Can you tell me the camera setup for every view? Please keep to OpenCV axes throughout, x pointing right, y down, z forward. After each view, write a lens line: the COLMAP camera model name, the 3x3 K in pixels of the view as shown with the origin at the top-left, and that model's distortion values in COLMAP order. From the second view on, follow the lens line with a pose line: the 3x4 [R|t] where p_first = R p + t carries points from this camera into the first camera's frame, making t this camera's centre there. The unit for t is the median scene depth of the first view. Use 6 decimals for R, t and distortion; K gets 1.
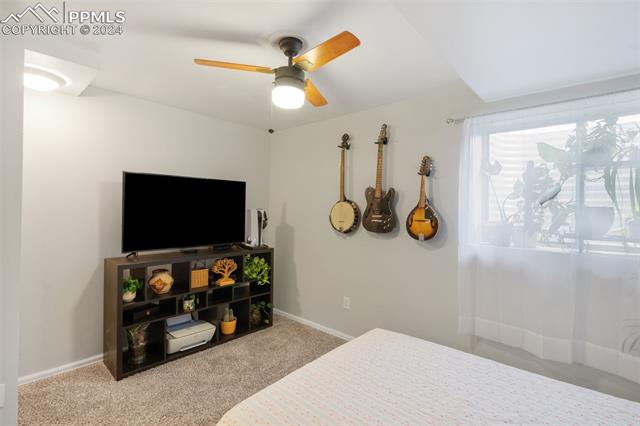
lens RADIAL K [[296.7, 0, 316.2], [0, 296.7, 211.2], [0, 0, 1]] dist [-0.002074, -0.000569]
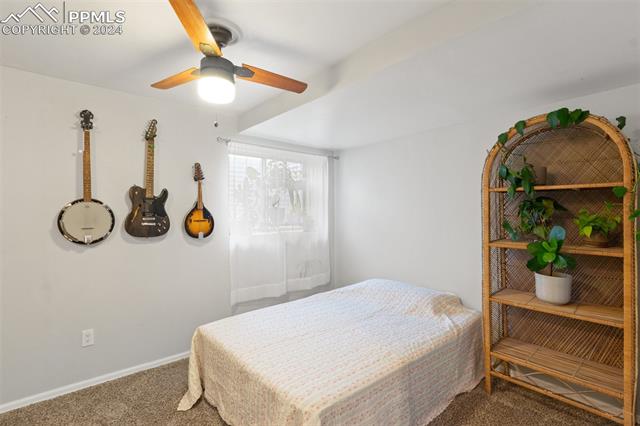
lens RADIAL K [[296.7, 0, 316.2], [0, 296.7, 211.2], [0, 0, 1]] dist [-0.002074, -0.000569]
pose [[0.134789, -0.018162, 0.990708, -0.630445], [0.009062, 0.999813, 0.017096, -0.017450], [-0.990833, 0.006674, 0.134928, 0.376206]]
